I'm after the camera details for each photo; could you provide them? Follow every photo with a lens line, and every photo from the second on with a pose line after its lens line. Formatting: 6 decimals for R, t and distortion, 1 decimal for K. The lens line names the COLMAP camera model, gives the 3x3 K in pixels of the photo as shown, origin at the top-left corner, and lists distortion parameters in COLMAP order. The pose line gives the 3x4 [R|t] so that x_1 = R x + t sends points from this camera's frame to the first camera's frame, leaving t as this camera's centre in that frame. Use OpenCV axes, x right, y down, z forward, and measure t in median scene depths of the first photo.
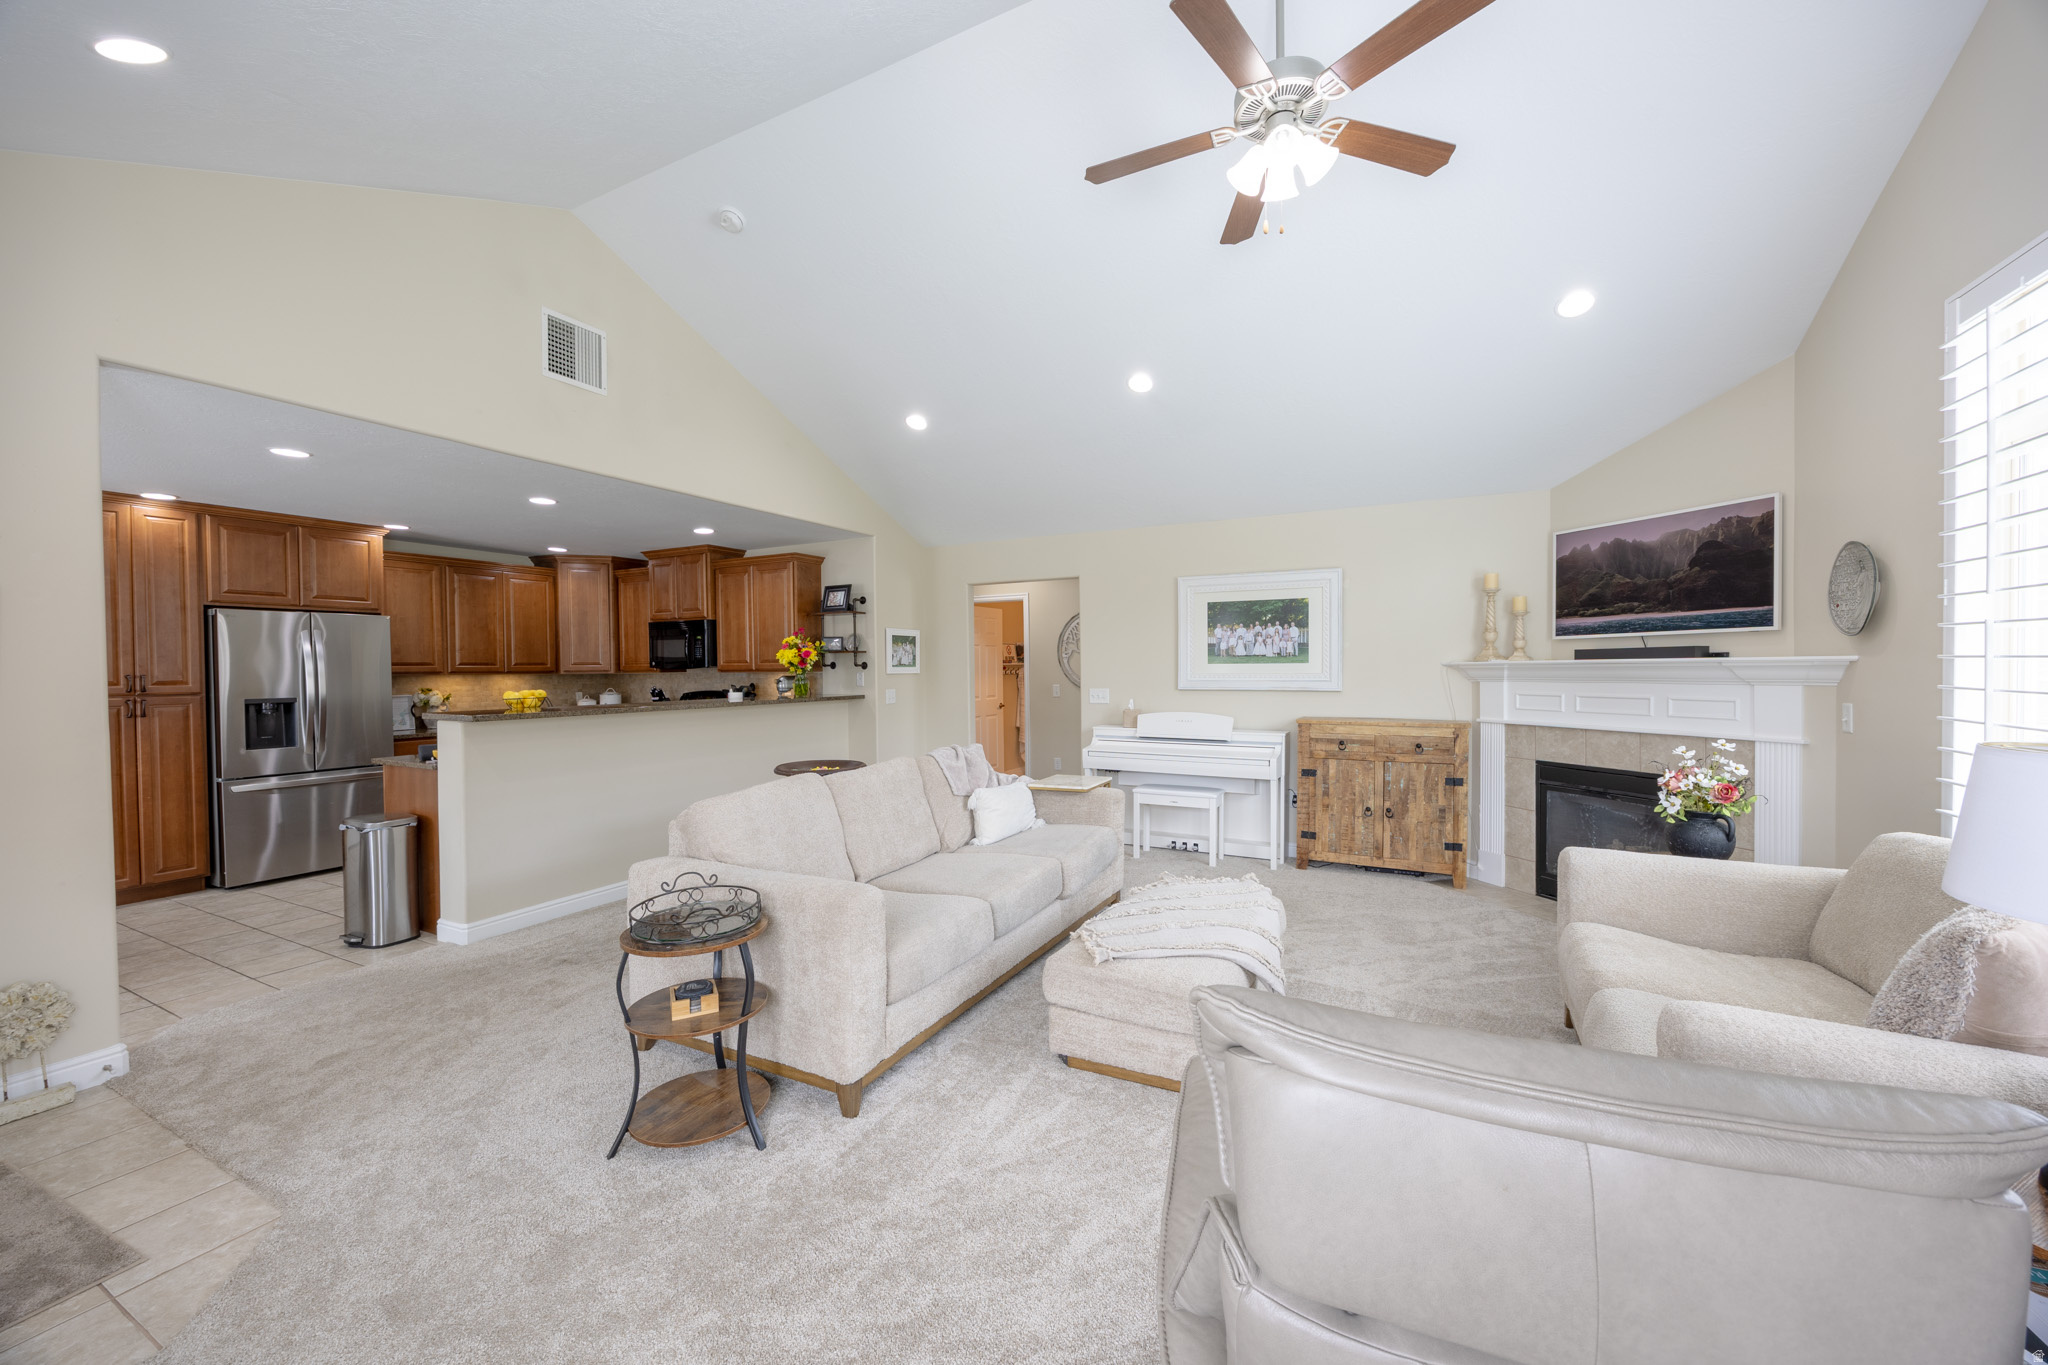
lens RADIAL K [[773.6, 0, 1025.1], [0, 773.6, 682.7], [0, 0, 1]] dist [-0.005298, 0.000628]
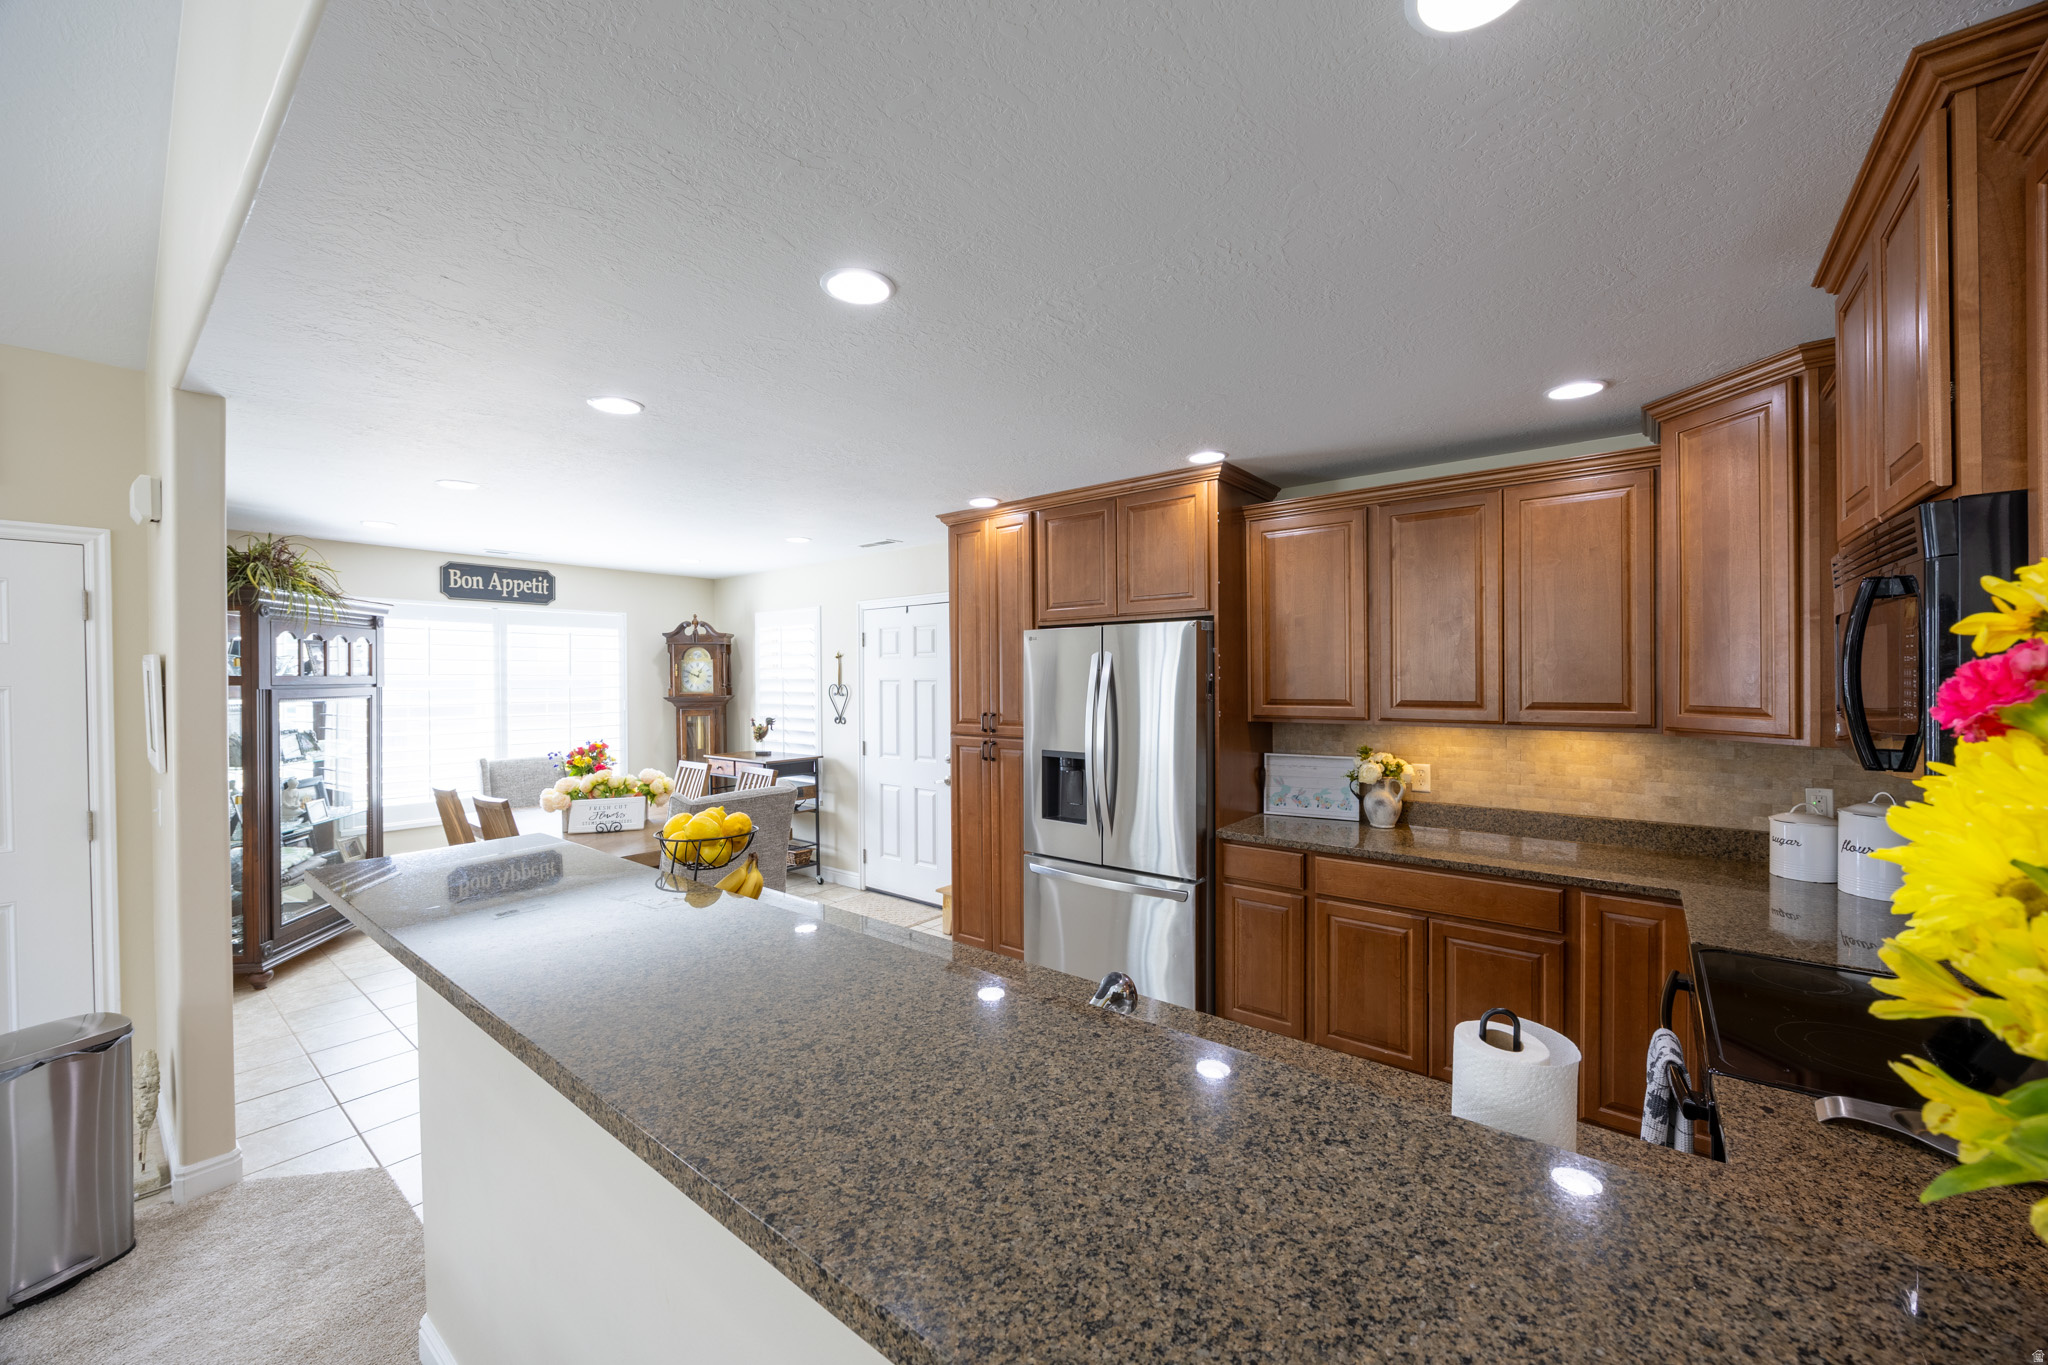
lens RADIAL K [[773.6, 0, 1023.8], [0, 773.6, 684.1], [0, 0, 1]] dist [-0.005298, 0.000628]
pose [[-0.197807, 0.020447, -0.980028, -0.275911], [-0.009901, 0.999690, 0.022856, -0.058117], [0.980191, 0.014224, -0.197543, 1.118186]]
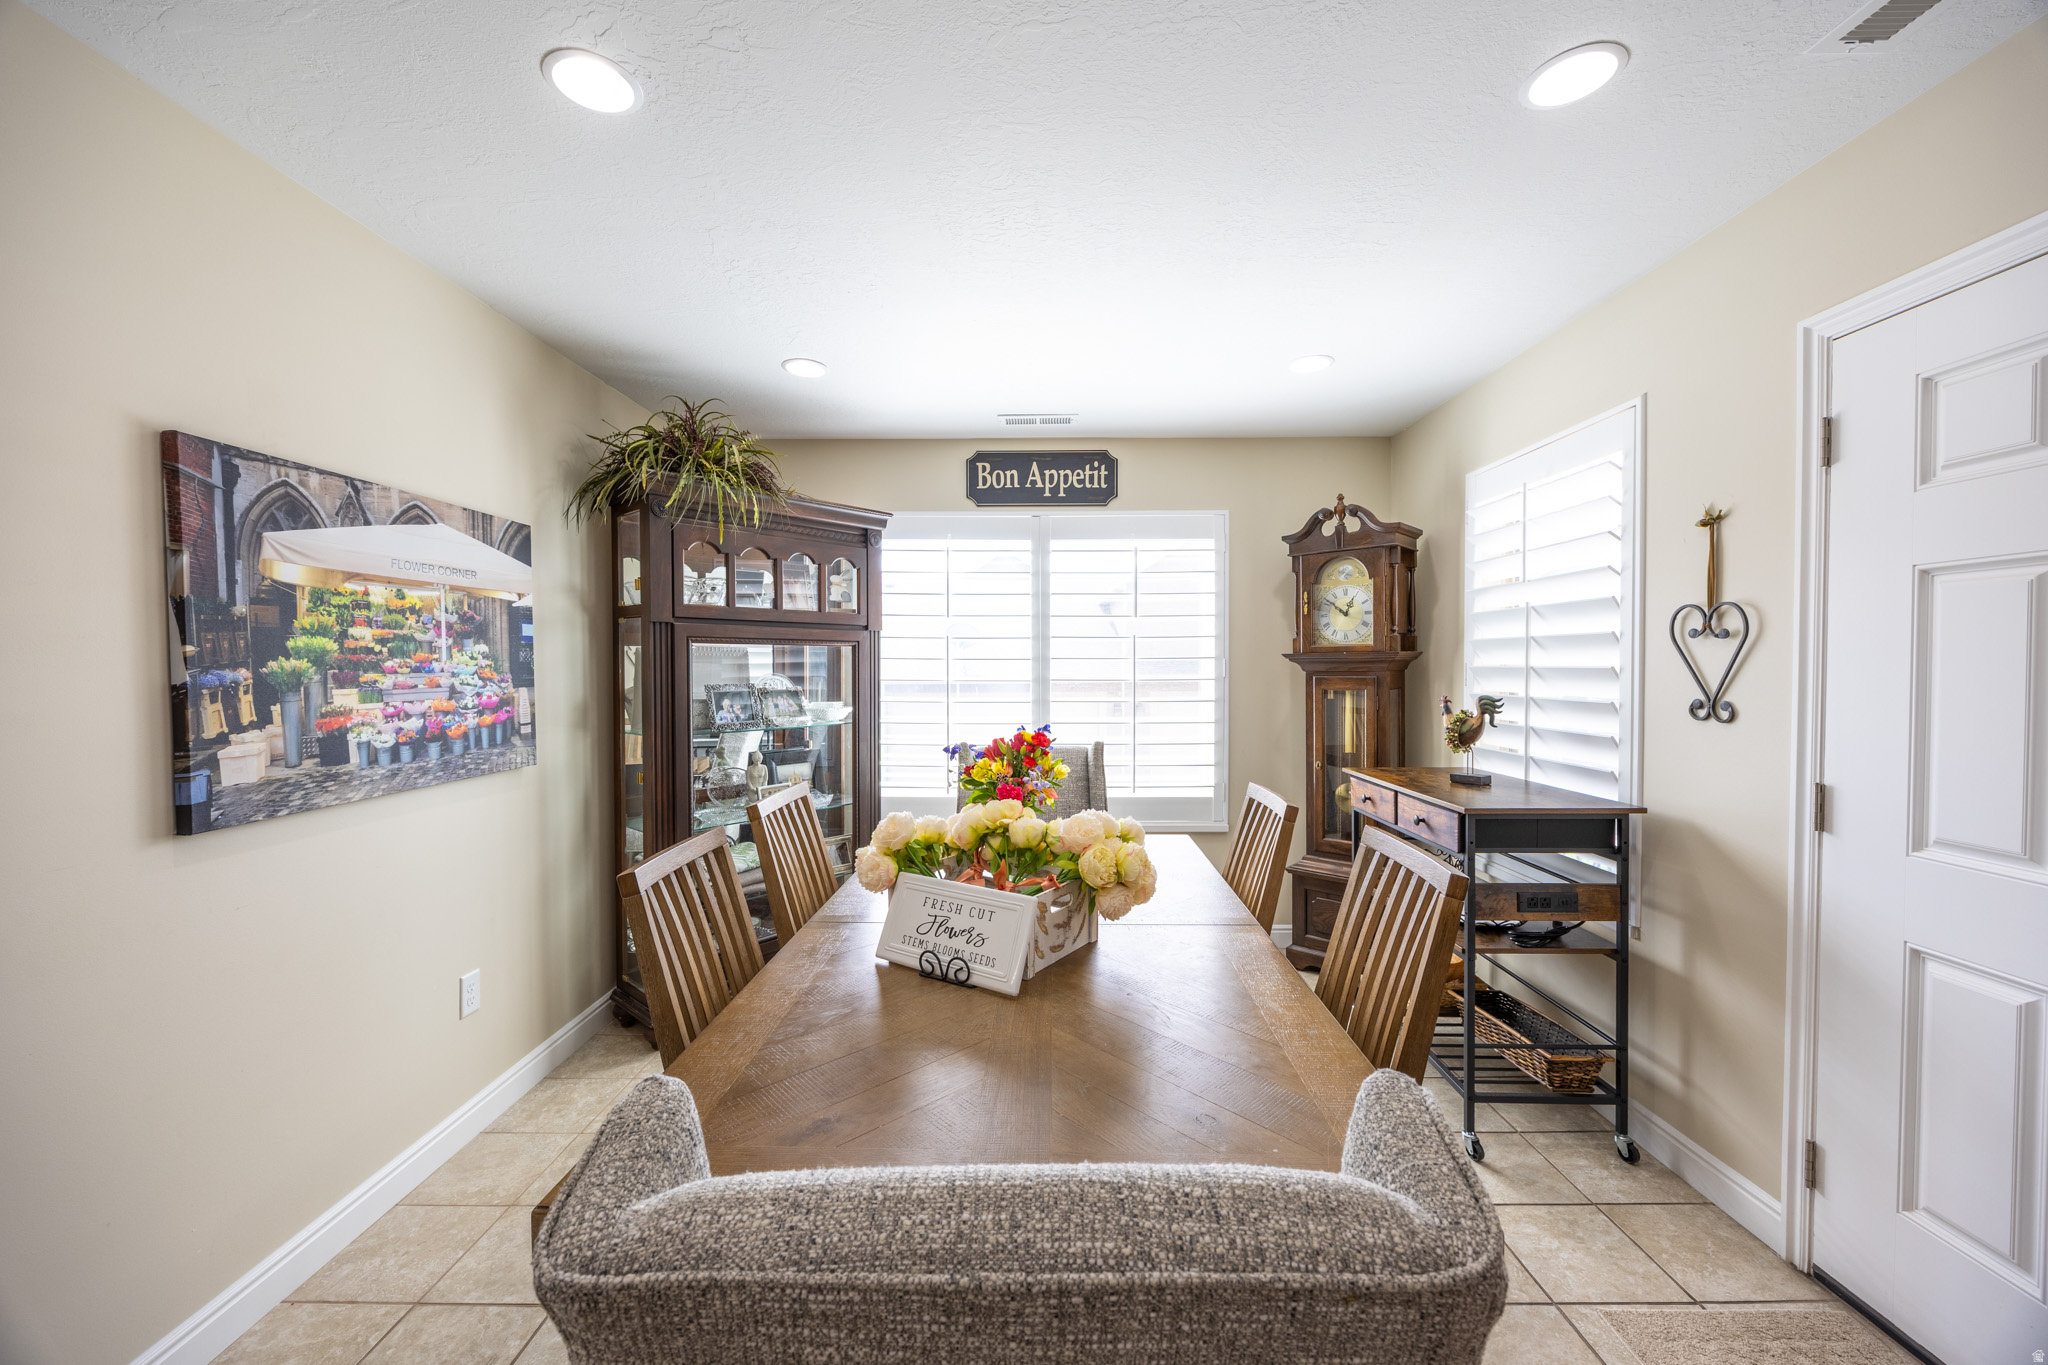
lens RADIAL K [[773.6, 0, 1027.1], [0, 773.6, 681.7], [0, 0, 1]] dist [-0.005298, 0.000628]
pose [[-0.892575, 0.022452, -0.450340, -0.880459], [0.004555, 0.999158, 0.040785, -0.006107], [0.450876, 0.034353, -0.891925, 0.806919]]
